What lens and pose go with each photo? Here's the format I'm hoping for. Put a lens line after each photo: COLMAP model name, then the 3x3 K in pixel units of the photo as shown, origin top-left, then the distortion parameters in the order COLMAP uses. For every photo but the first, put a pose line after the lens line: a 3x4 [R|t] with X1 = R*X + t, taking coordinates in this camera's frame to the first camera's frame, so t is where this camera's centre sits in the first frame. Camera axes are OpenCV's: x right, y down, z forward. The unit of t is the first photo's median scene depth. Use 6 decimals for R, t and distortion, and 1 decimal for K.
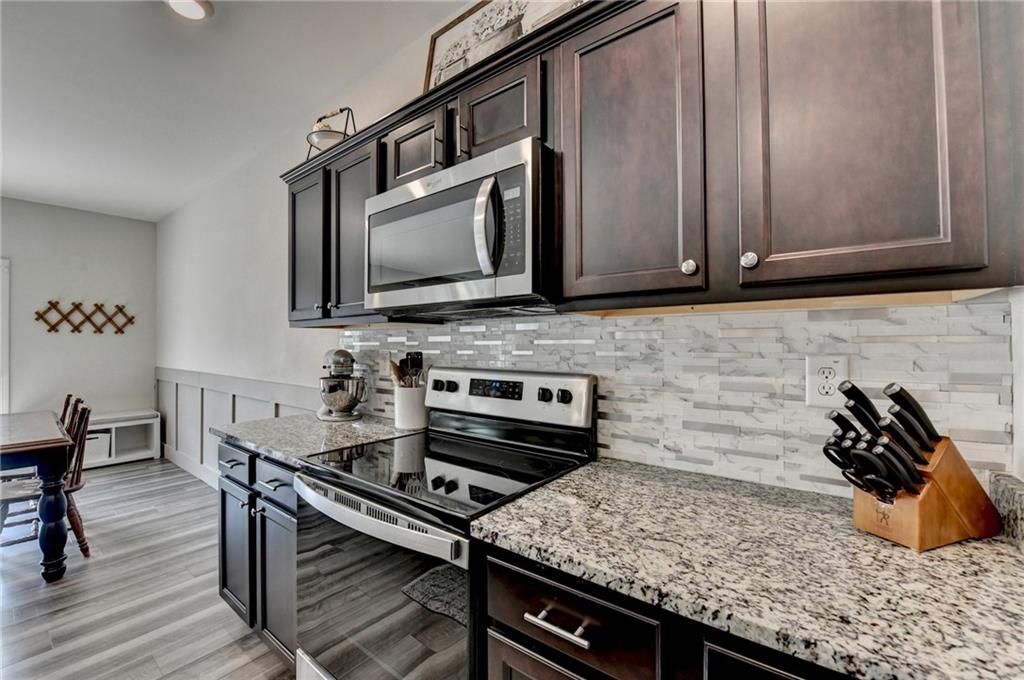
lens RADIAL K [[412.0, 0, 503.7], [0, 412.0, 341.4], [0, 0, 1]] dist [-0.016268, -0.001020]
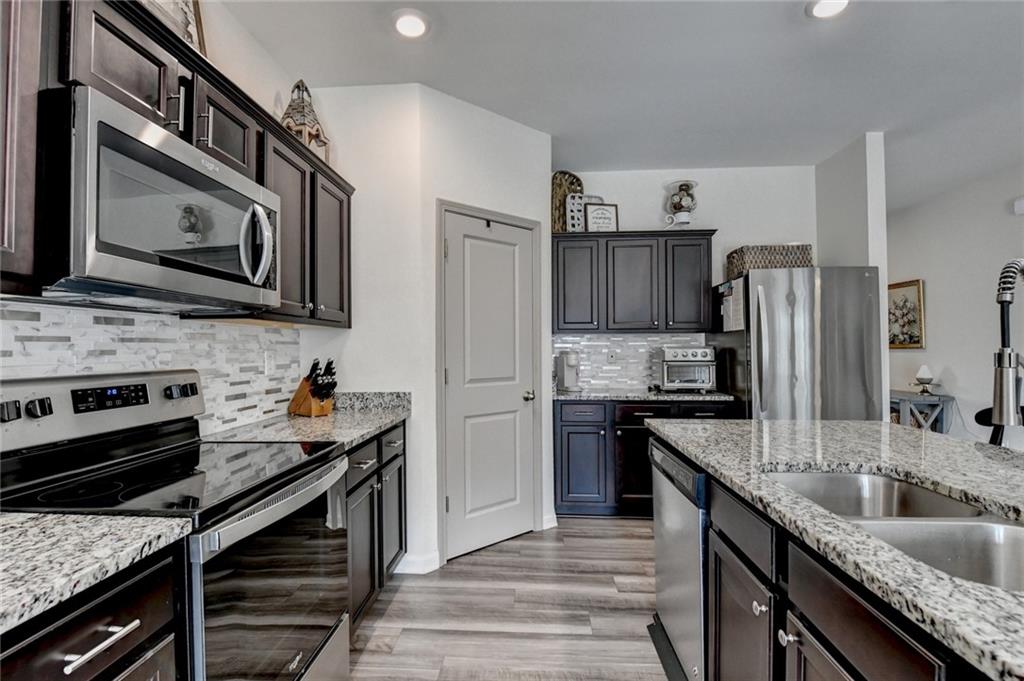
lens RADIAL K [[412.0, 0, 503.7], [0, 412.0, 341.9], [0, 0, 1]] dist [-0.016268, -0.001020]
pose [[-0.561378, 0.018291, 0.827357, -1.137367], [0.002067, 0.999784, -0.020701, 0.026648], [-0.827557, -0.009911, -0.561294, 0.846425]]
